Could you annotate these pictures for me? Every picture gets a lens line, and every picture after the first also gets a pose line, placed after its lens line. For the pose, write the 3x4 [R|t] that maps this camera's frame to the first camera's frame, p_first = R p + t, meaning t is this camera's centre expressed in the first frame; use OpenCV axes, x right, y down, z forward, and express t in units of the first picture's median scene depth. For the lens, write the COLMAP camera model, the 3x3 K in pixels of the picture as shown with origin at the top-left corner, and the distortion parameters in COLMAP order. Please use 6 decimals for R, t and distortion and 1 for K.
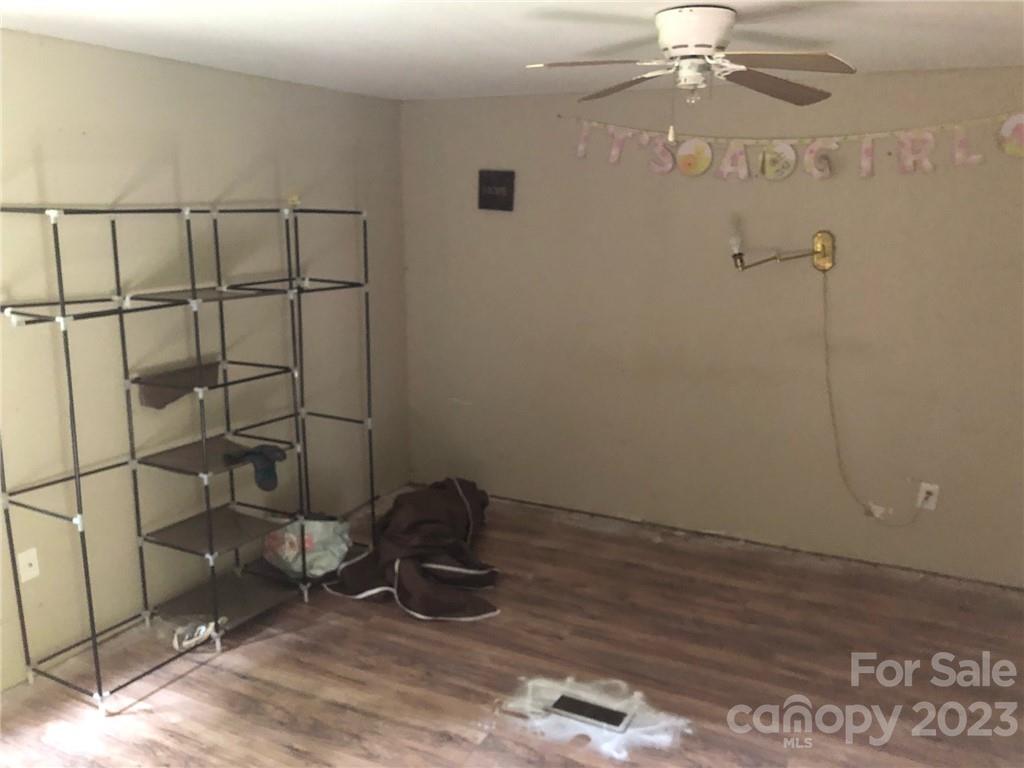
lens RADIAL K [[828.8, 0, 512.7], [0, 828.8, 373.7], [0, 0, 1]] dist [0.055084, 0.003196]
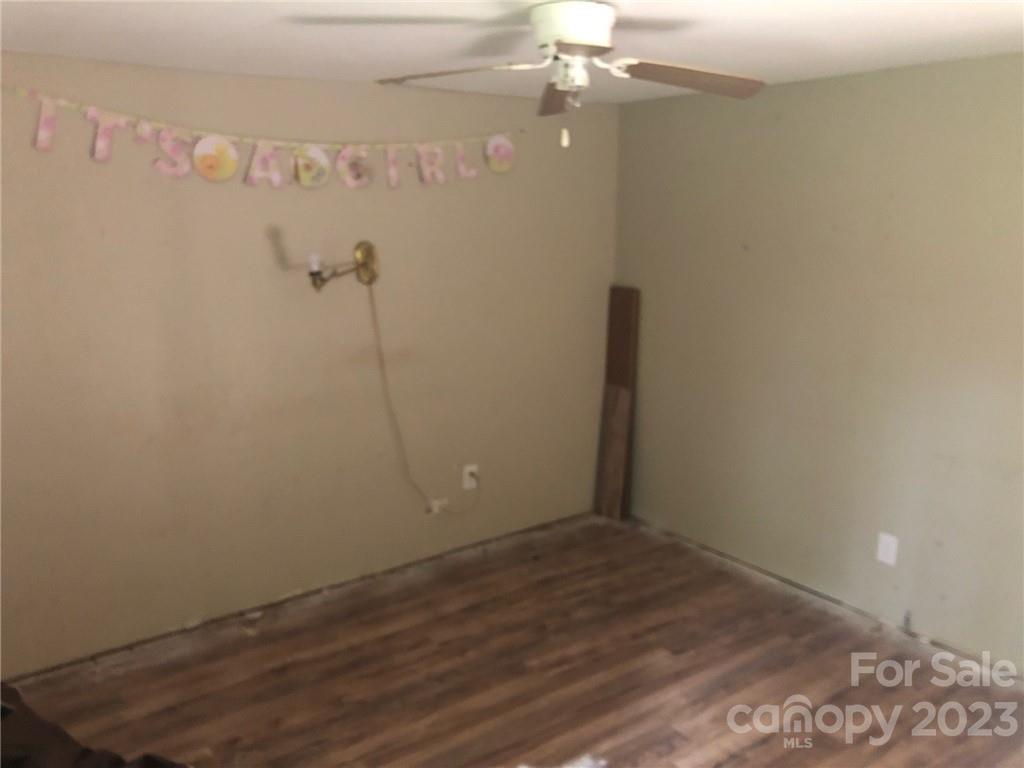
lens RADIAL K [[847.6, 0, 504.7], [0, 847.6, 382.1], [0, 0, 1]] dist [0.067877, -0.063881]
pose [[0.478331, -0.190337, 0.857305, -0.410791], [0.192339, 0.975233, 0.109204, -0.087702], [-0.856858, 0.112657, 0.503093, 0.381475]]
